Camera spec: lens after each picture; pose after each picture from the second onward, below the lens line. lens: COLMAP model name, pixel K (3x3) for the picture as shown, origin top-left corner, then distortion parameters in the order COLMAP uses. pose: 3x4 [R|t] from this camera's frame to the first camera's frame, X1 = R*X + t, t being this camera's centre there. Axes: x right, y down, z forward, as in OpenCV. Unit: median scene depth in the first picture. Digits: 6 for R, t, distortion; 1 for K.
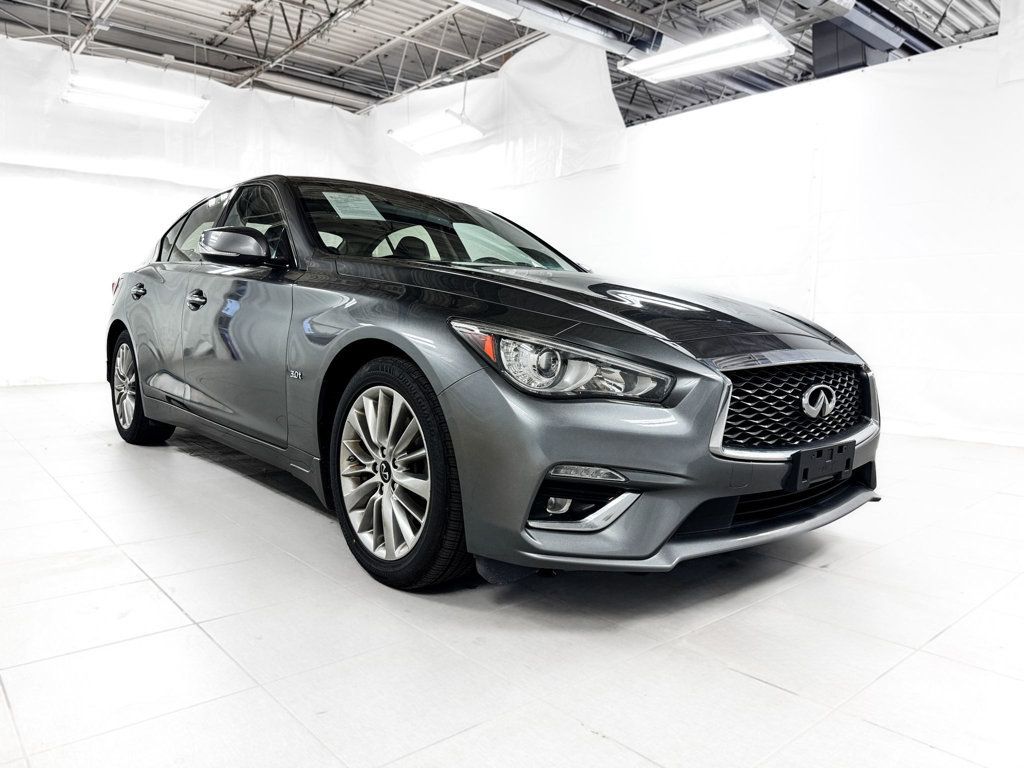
lens RADIAL K [[694.8, 0, 512.0], [0, 694.8, 384.0], [0, 0, 1]] dist [0.006580, -0.034280]
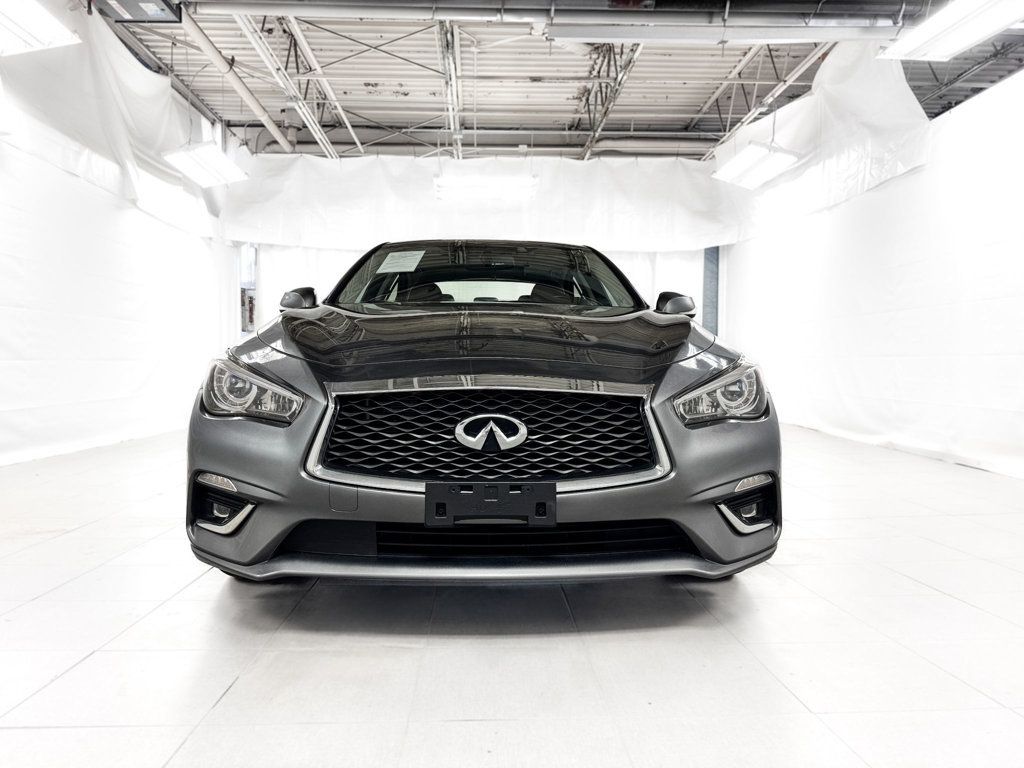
lens RADIAL K [[694.8, 0, 512.0], [0, 694.8, 384.0], [0, 0, 1]] dist [0.006580, -0.034280]
pose [[0.797708, -0.006180, -0.603012, 0.223754], [-0.034898, 0.997799, -0.056391, 0.002869], [0.602033, 0.066027, 0.795736, 0.069023]]
